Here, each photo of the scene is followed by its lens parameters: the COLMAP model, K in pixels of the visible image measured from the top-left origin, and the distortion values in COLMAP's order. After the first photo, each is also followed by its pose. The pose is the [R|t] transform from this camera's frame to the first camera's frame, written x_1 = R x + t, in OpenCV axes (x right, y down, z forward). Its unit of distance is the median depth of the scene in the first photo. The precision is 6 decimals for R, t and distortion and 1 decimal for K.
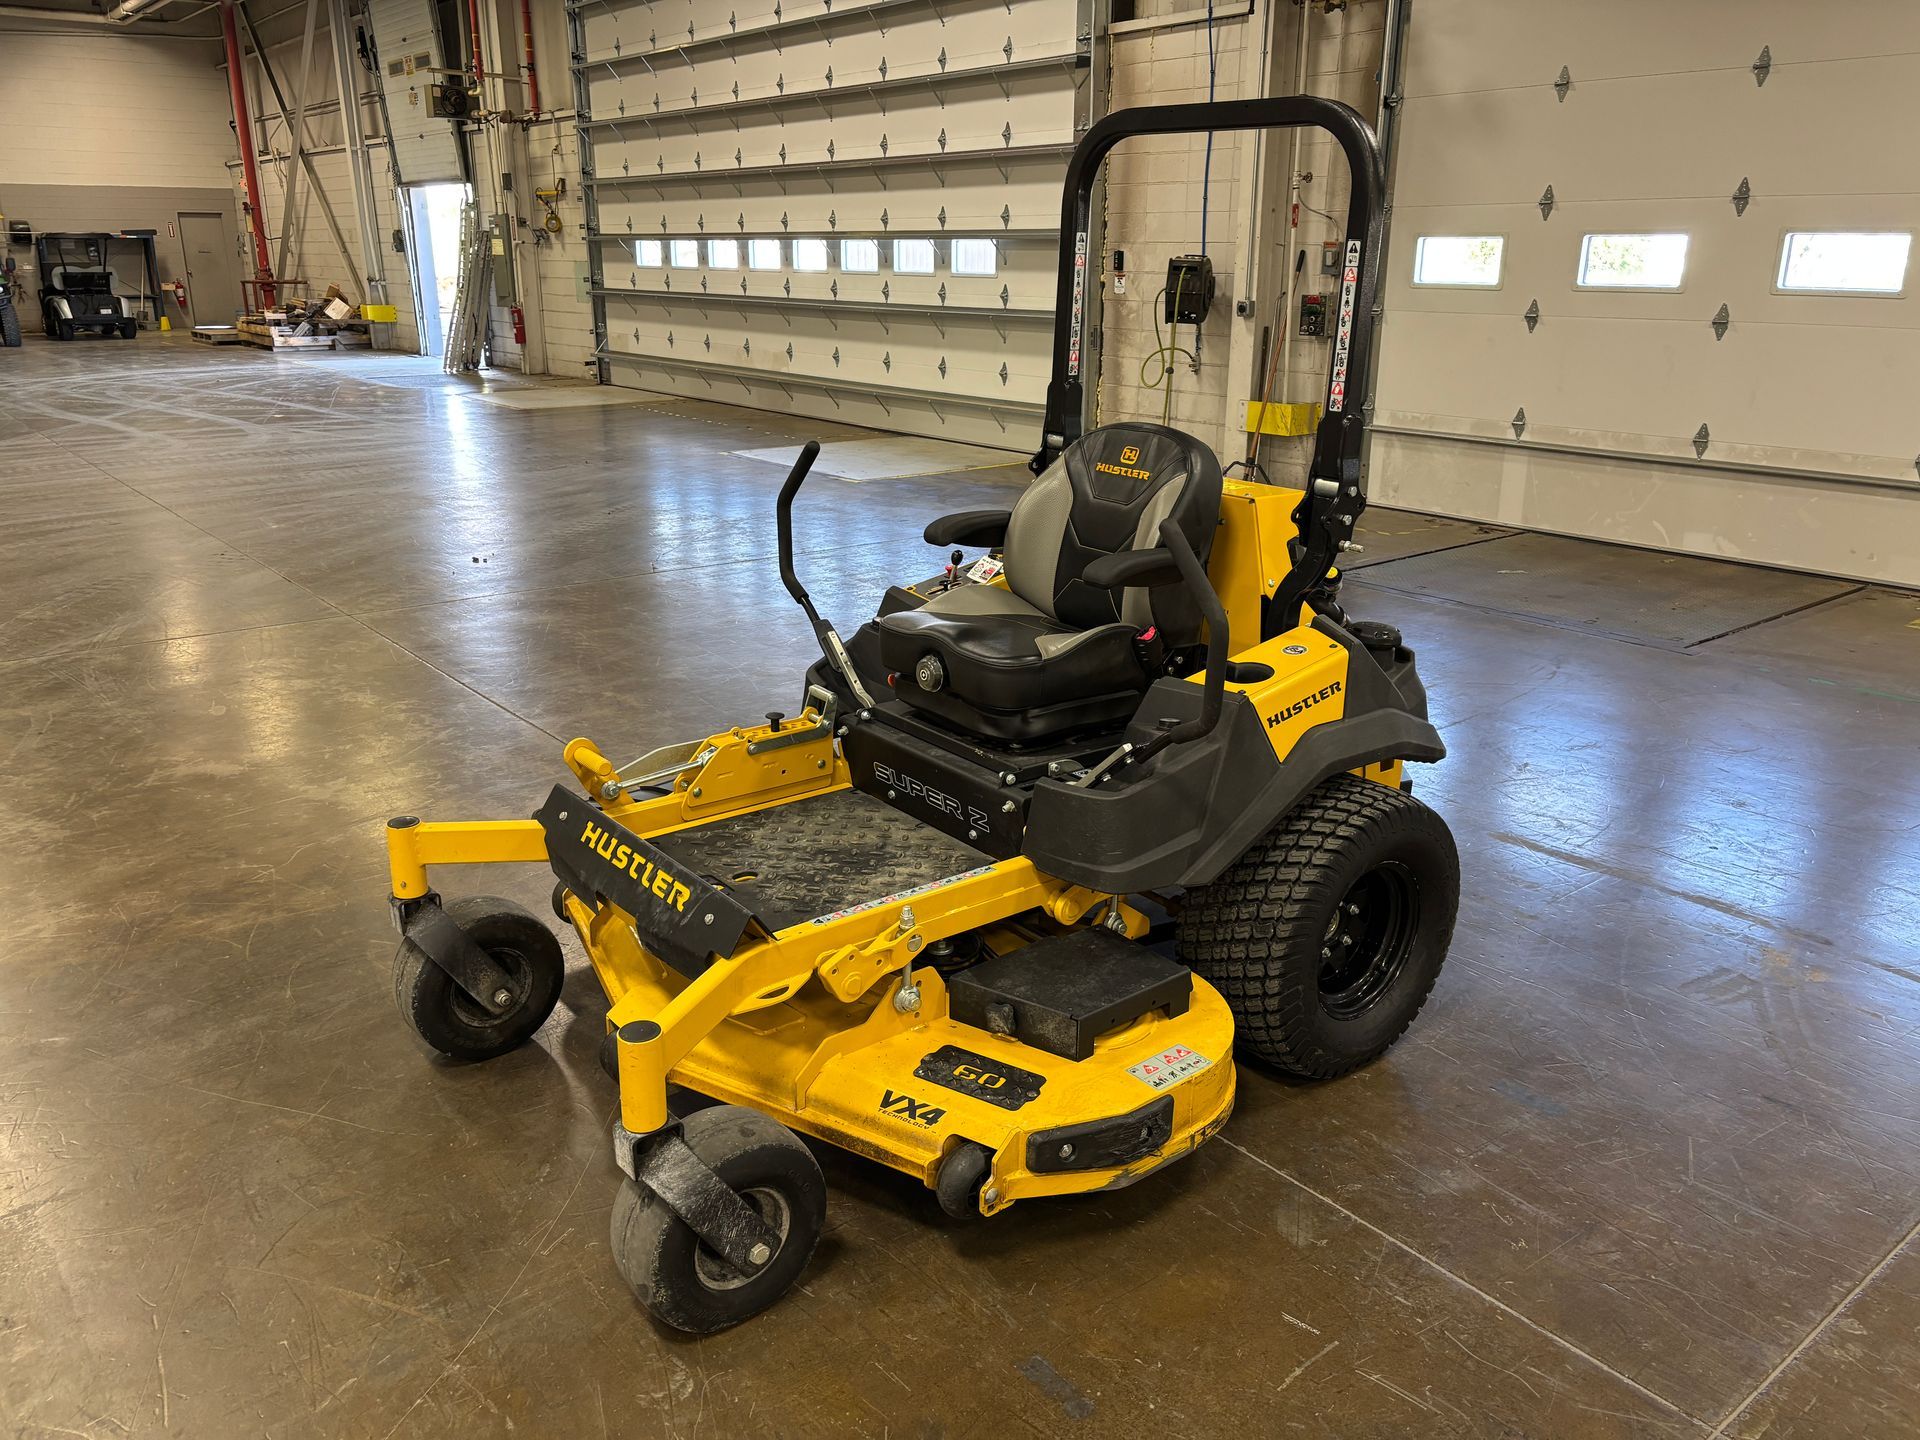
lens RADIAL K [[1446.5, 0, 967.3], [0, 1446.5, 719.8], [0, 0, 1]] dist [0.044734, -0.036403]
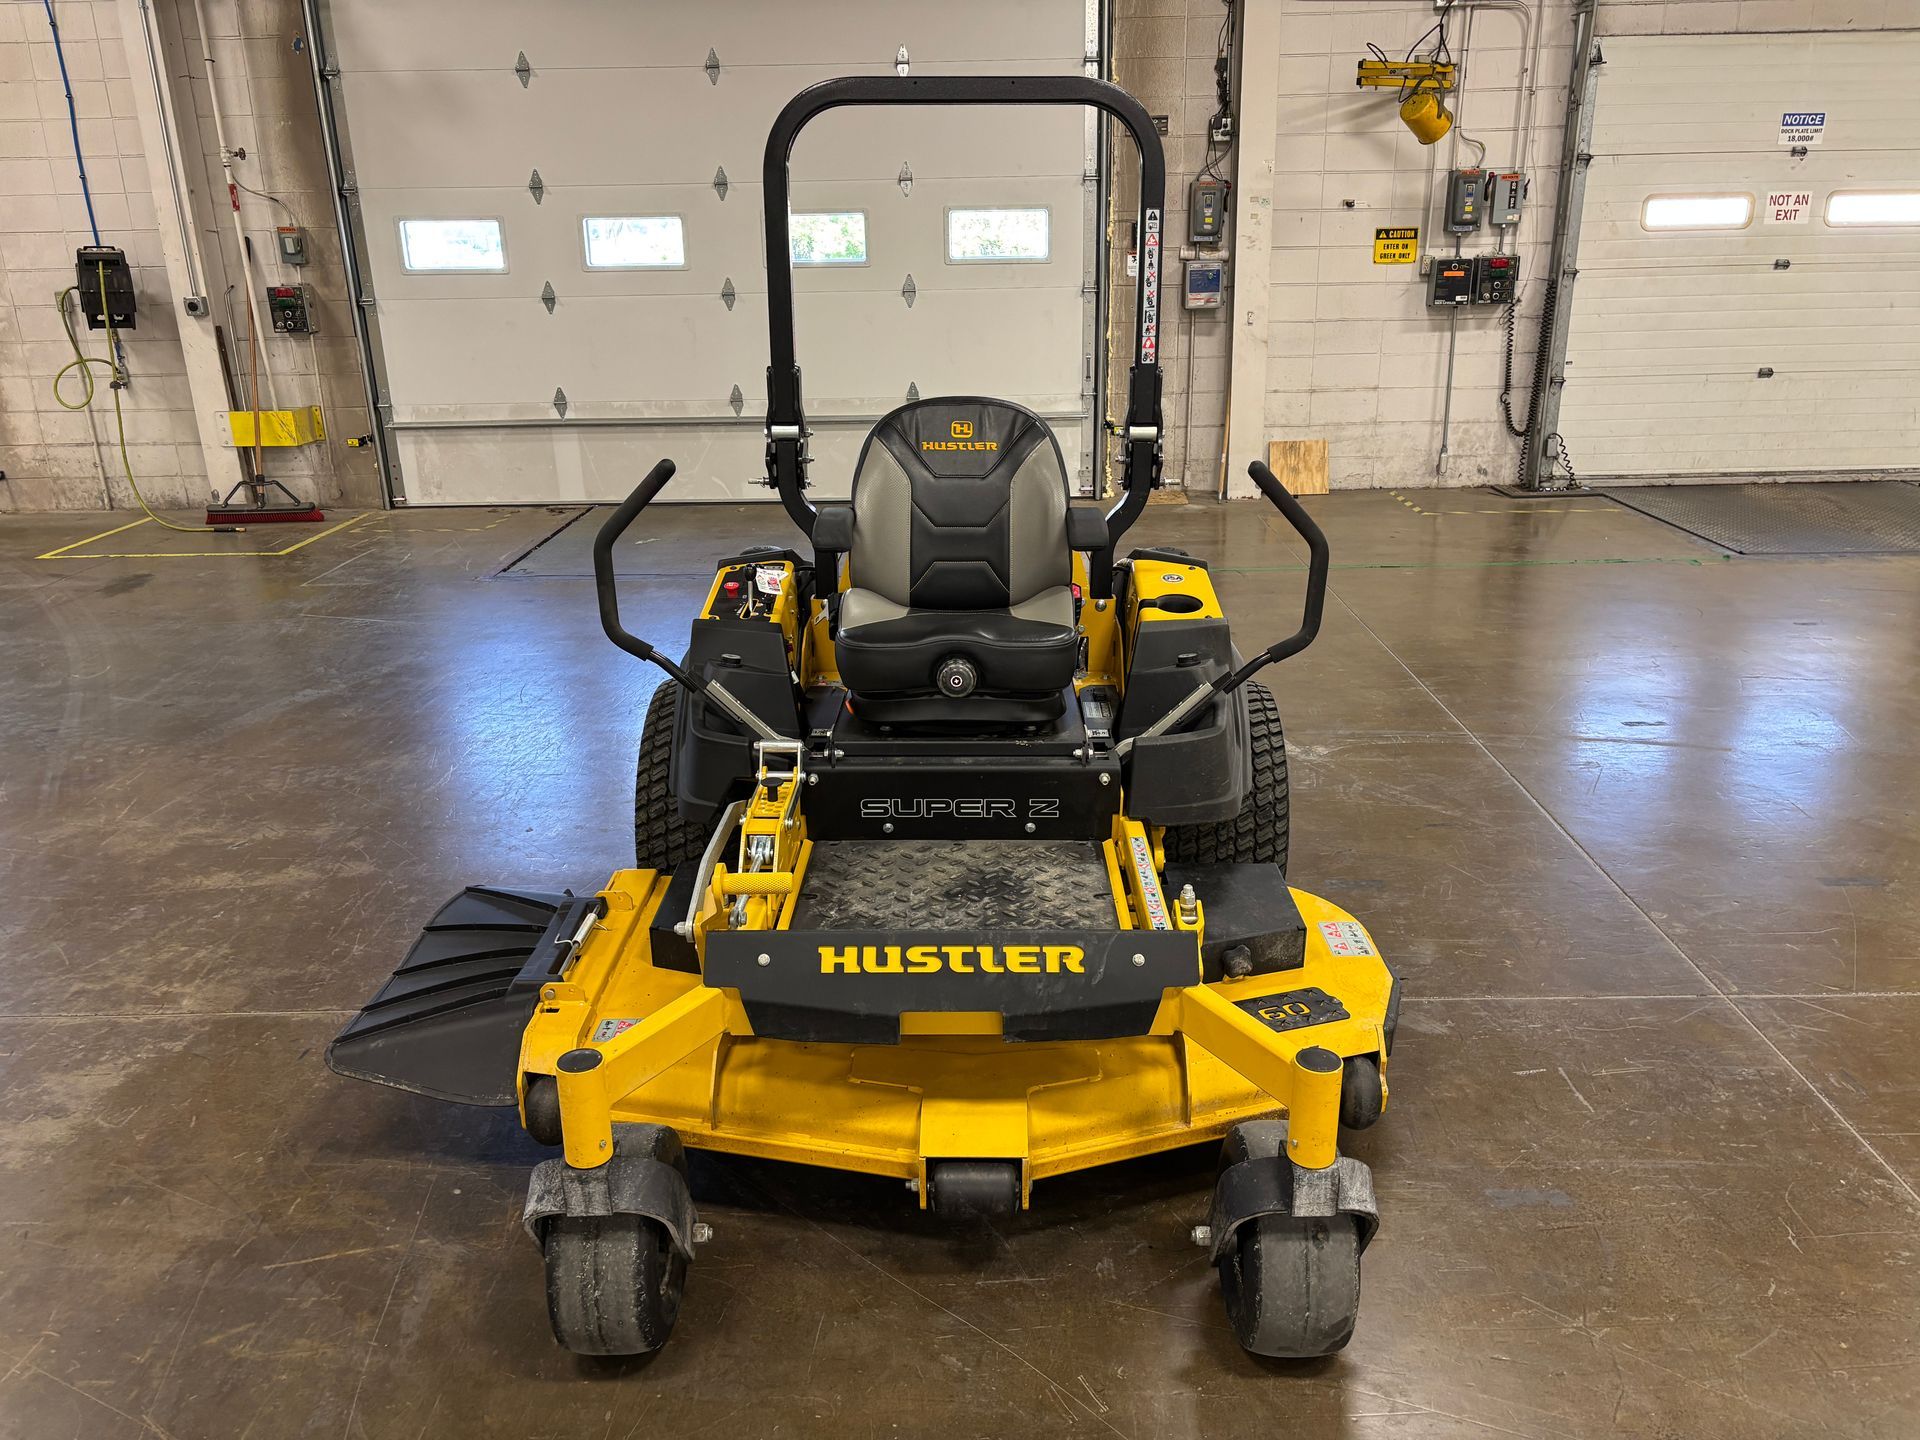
lens RADIAL K [[1446.5, 0, 967.3], [0, 1446.5, 719.8], [0, 0, 1]] dist [0.044734, -0.036403]
pose [[0.642357, -0.263639, 0.719633, -0.727007], [0.258766, 0.958439, 0.120148, -0.121281], [-0.721400, 0.109039, 0.683881, 0.371725]]
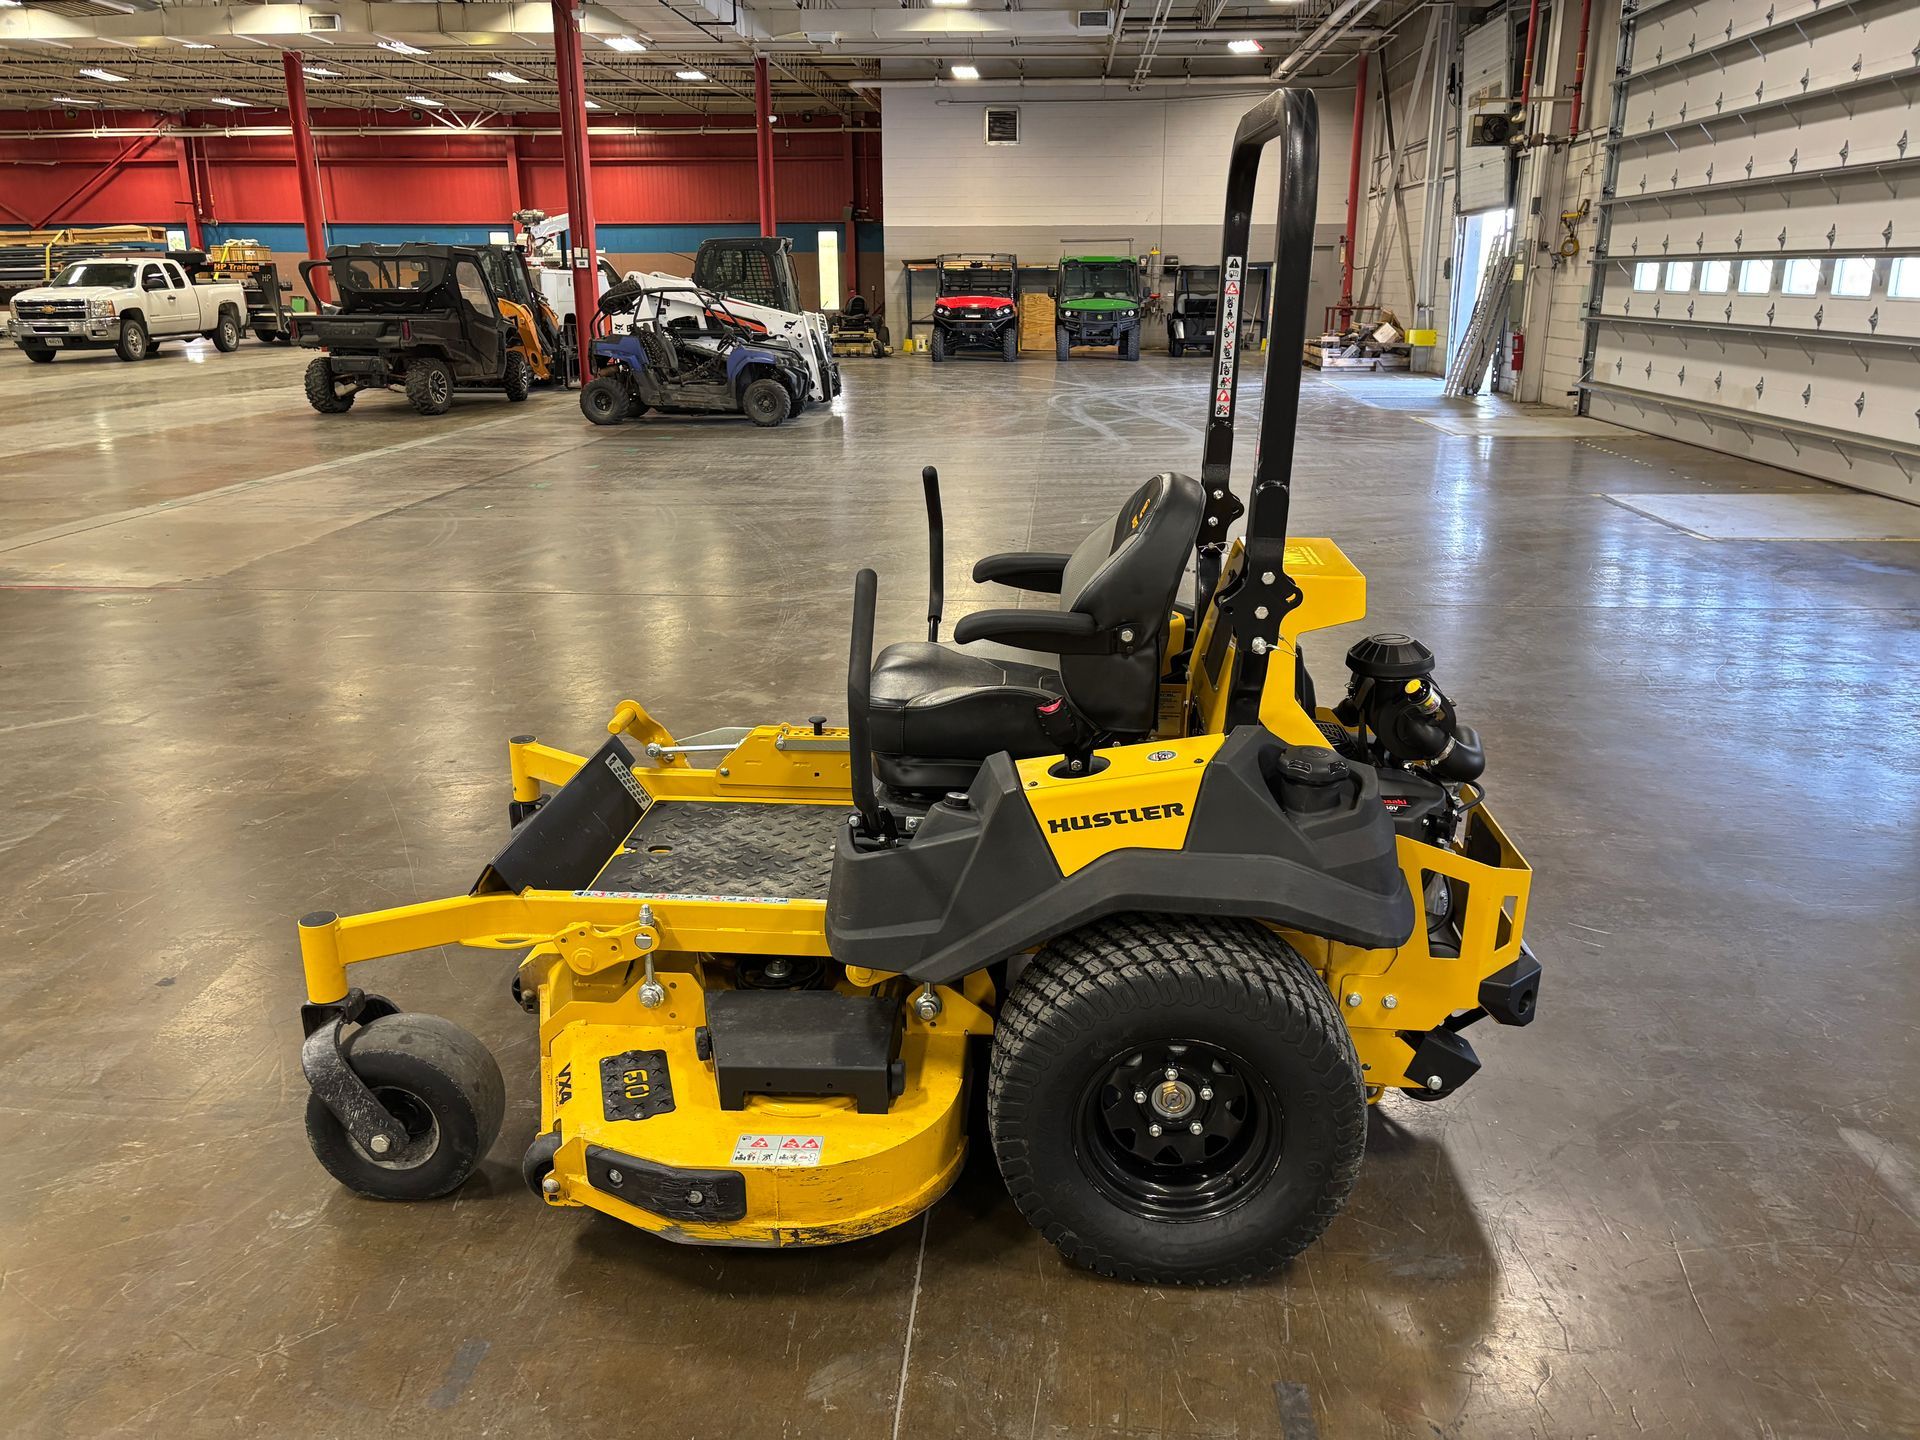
lens RADIAL K [[1460.1, 0, 989.0], [0, 1460.1, 715.4], [0, 0, 1]] dist [0.020395, -0.010078]
pose [[0.734701, 0.190016, -0.651236, 0.704002], [-0.203073, 0.977554, 0.056127, -0.099025], [0.647283, 0.091012, 0.756797, 0.314347]]
